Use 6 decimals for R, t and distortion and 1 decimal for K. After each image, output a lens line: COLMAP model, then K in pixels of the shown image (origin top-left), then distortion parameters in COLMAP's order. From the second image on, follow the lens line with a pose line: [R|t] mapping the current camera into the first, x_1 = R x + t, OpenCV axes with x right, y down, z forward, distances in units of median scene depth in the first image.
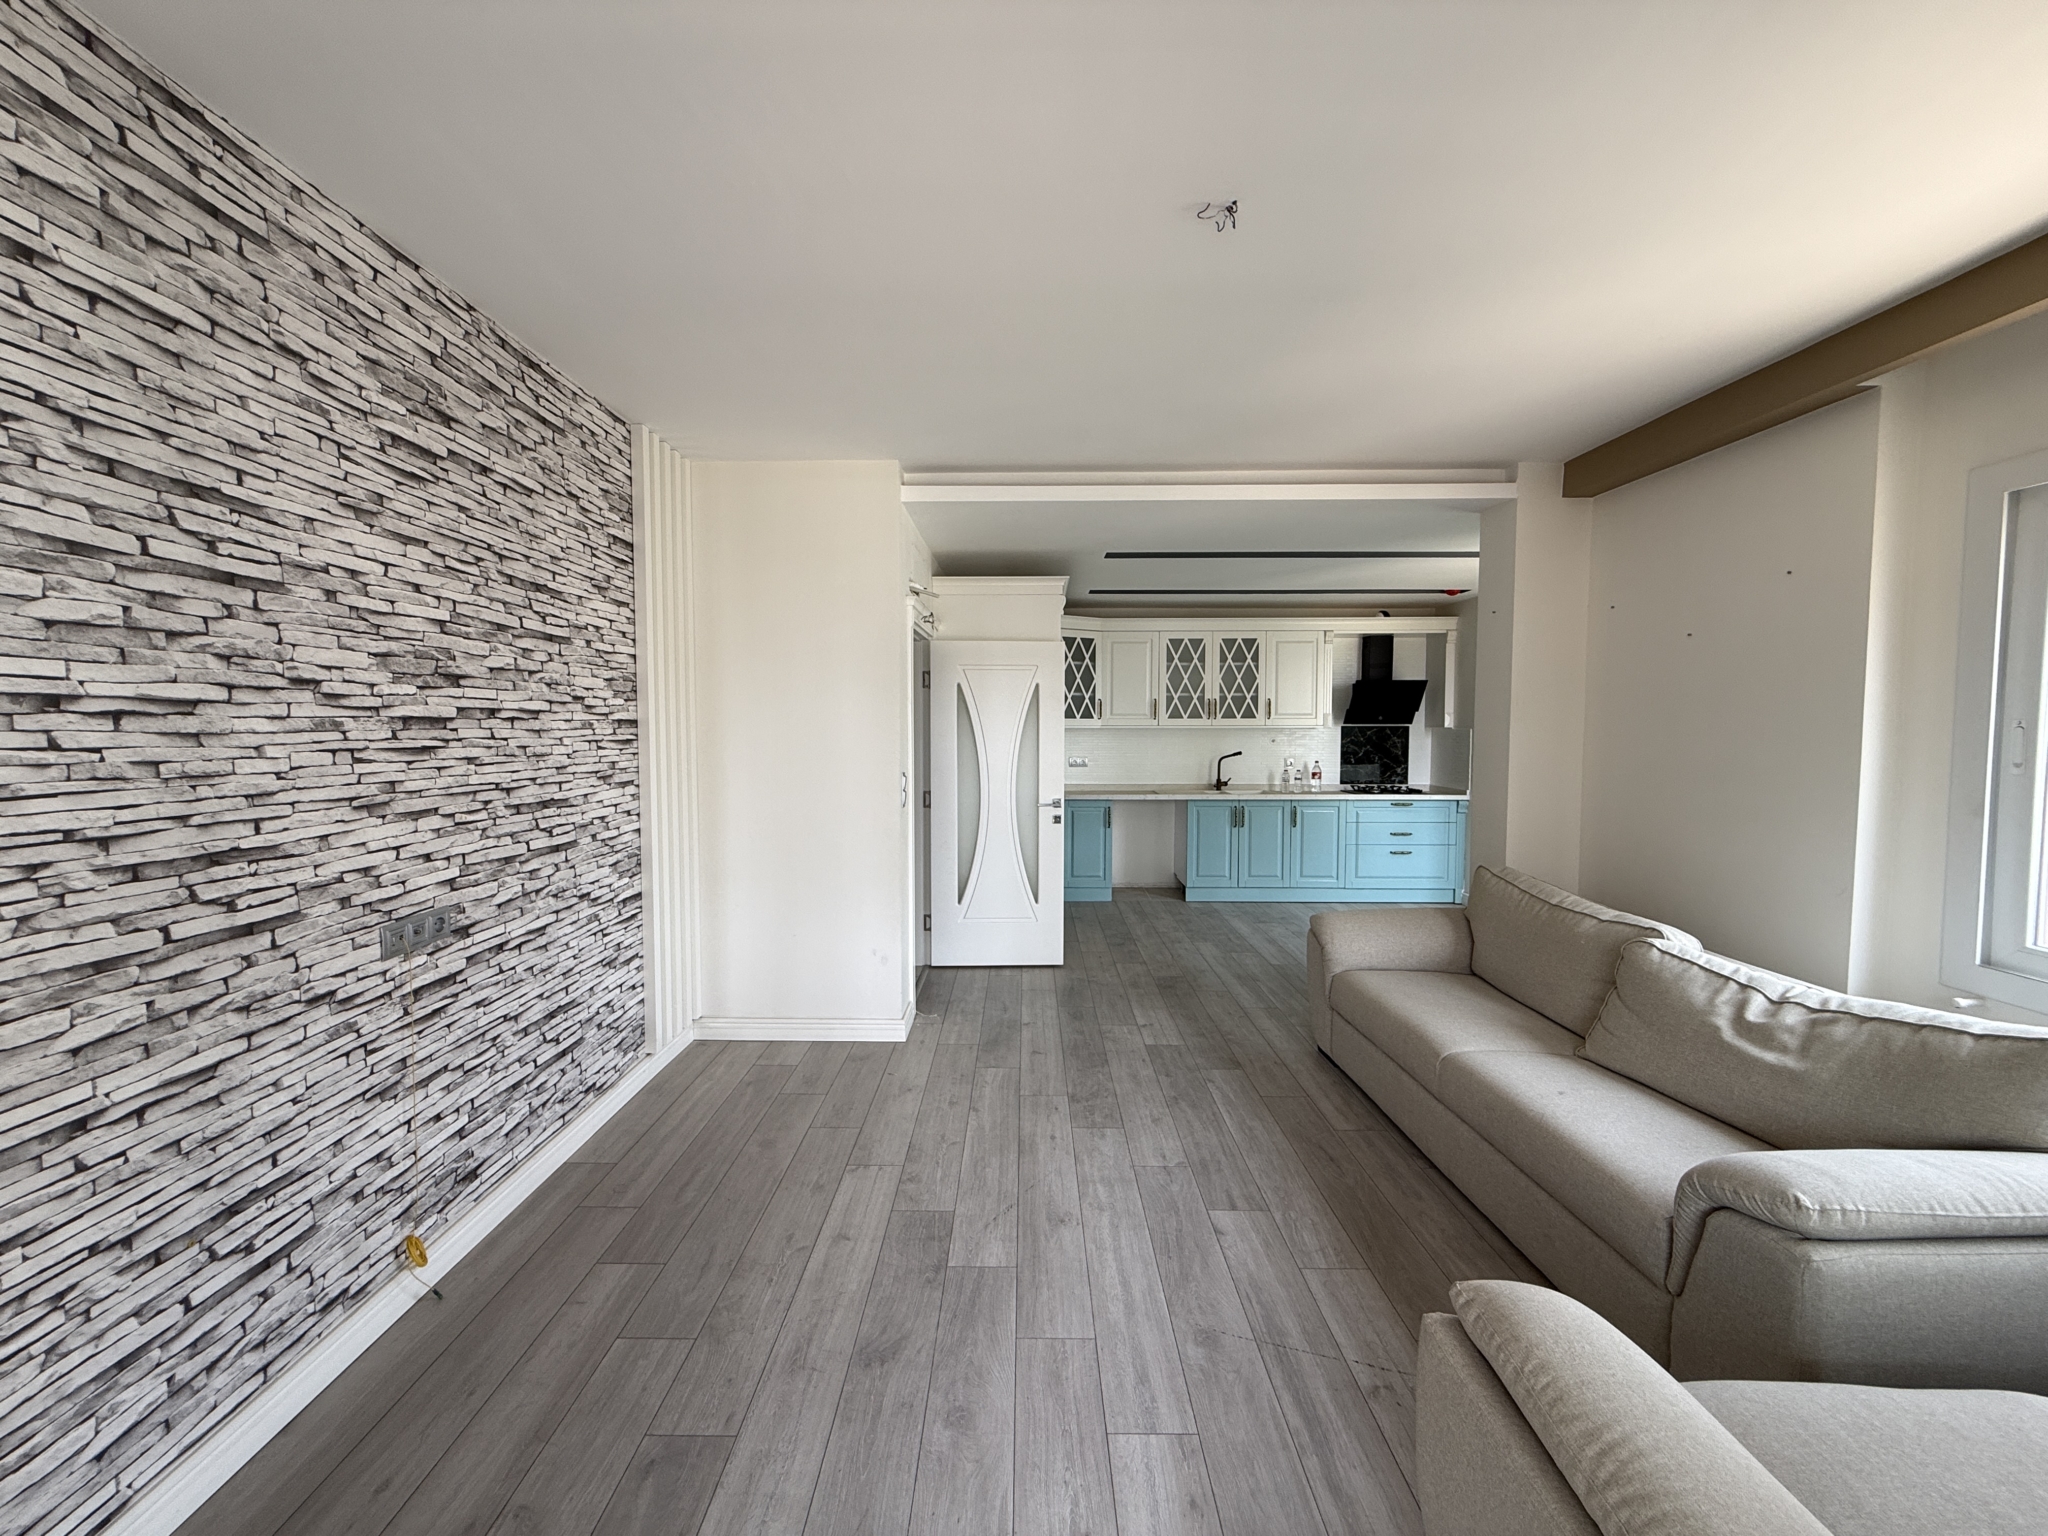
lens RADIAL K [[812.5, 0, 1021.9], [0, 812.5, 766.7], [0, 0, 1]] dist [0.000224, -0.000320]
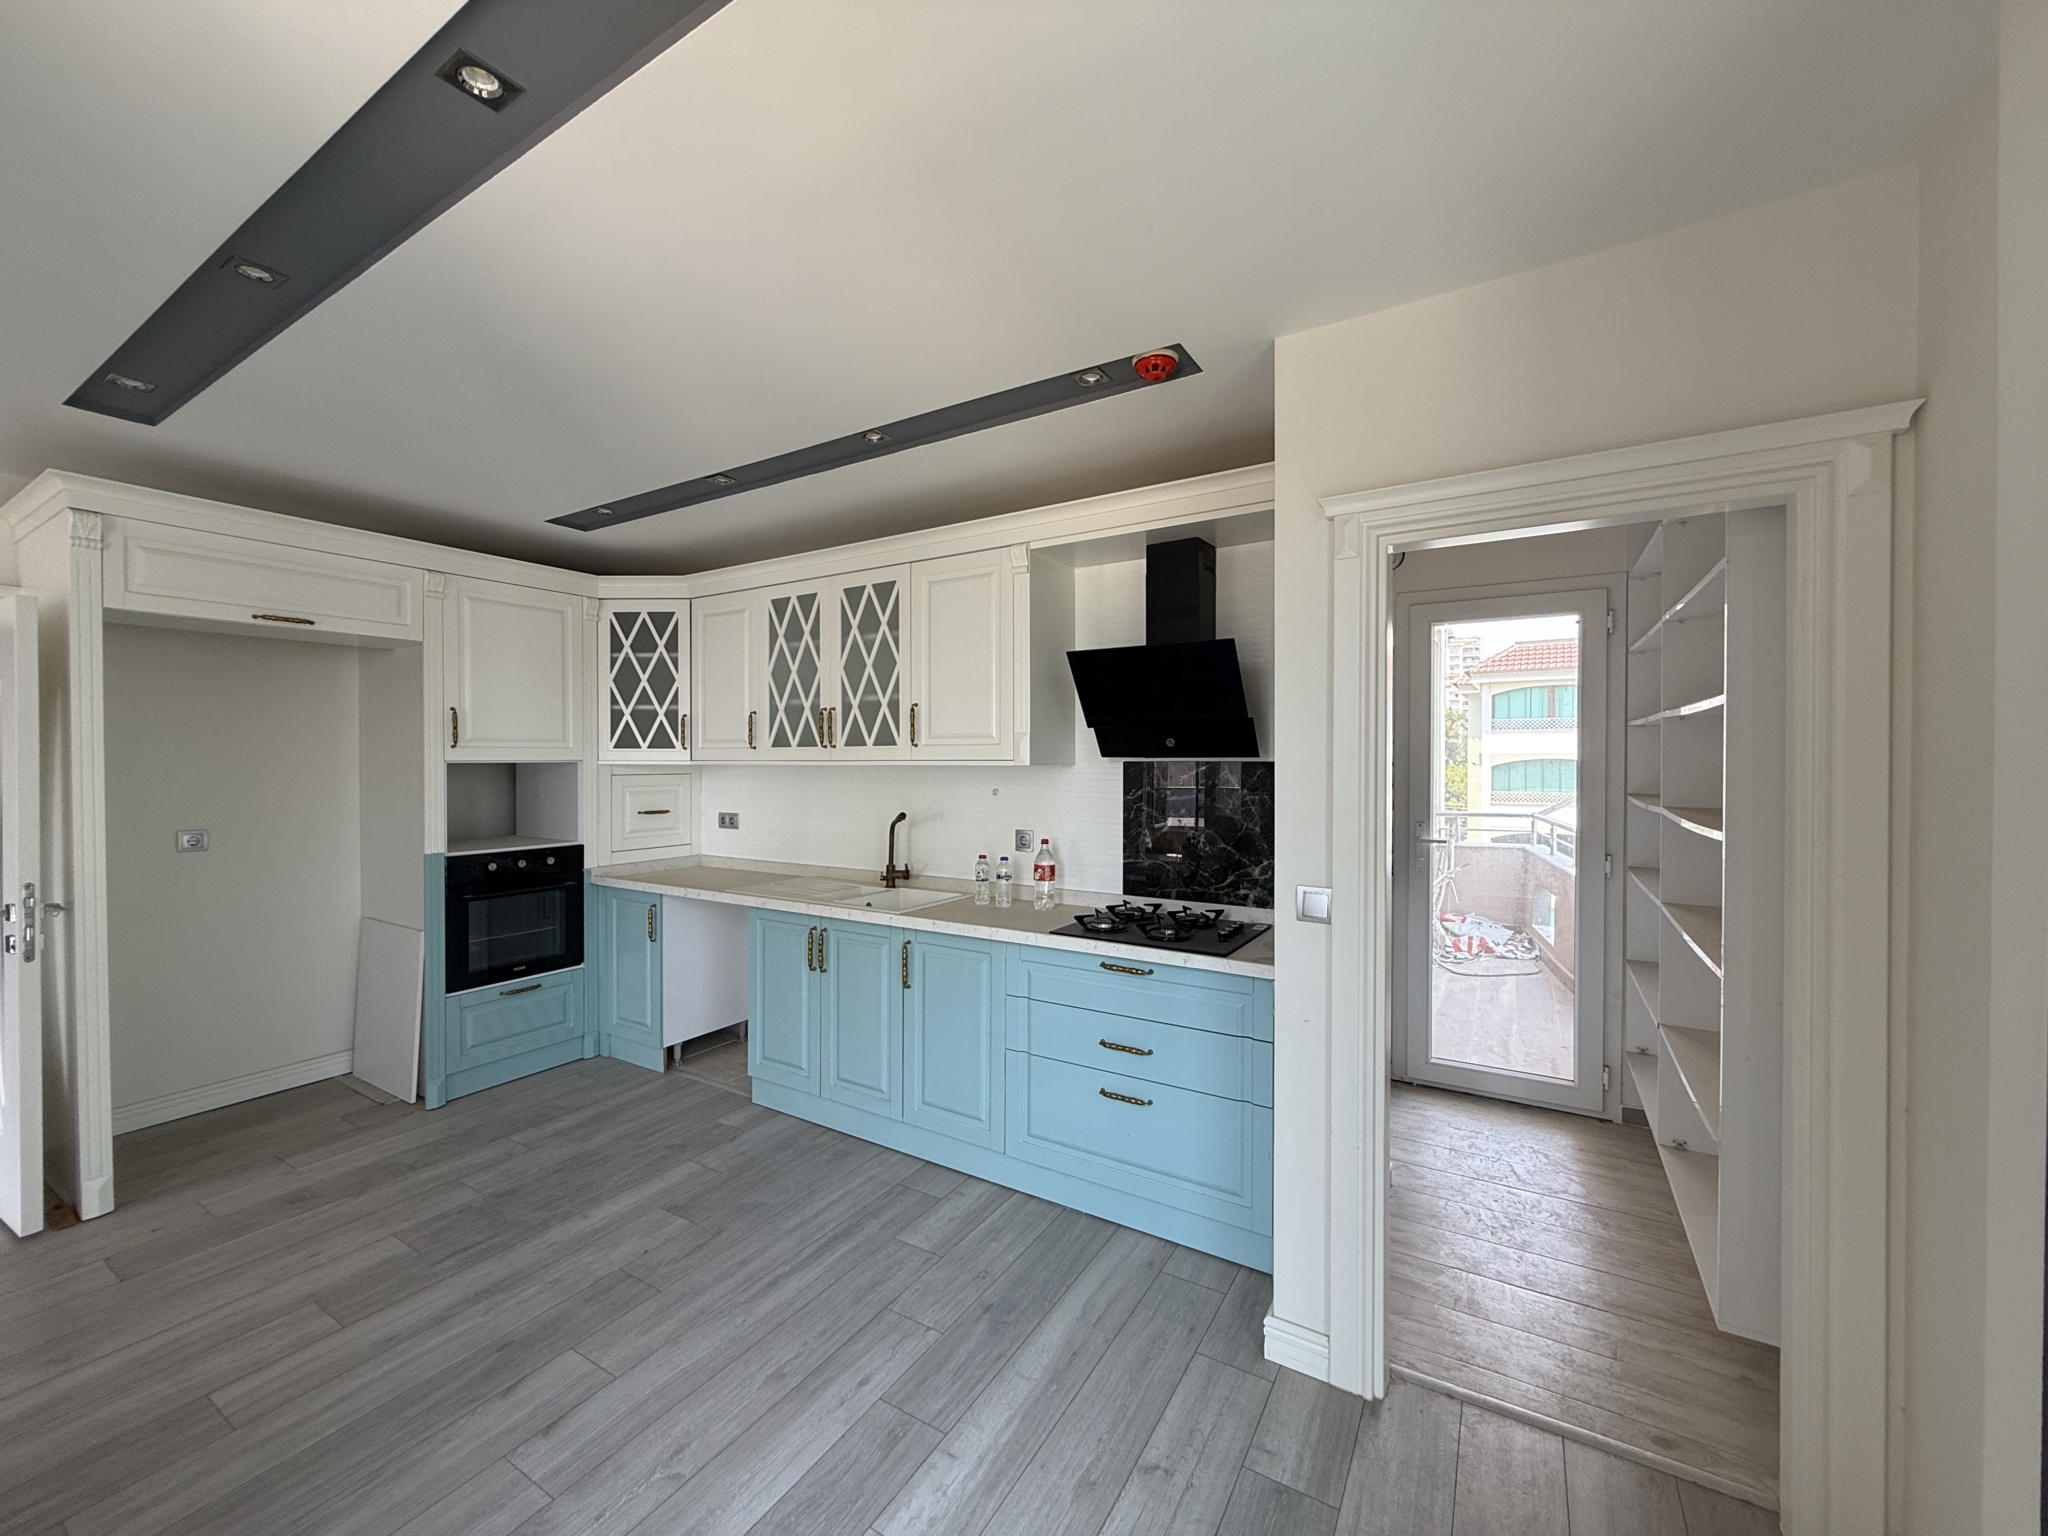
lens RADIAL K [[812.5, 0, 1021.9], [0, 812.5, 766.7], [0, 0, 1]] dist [0.000224, -0.000320]
pose [[0.858158, 0.004098, -0.513369, 0.599847], [-0.026924, 0.998951, -0.037032, -0.031140], [0.512679, 0.045602, 0.857368, 0.626086]]
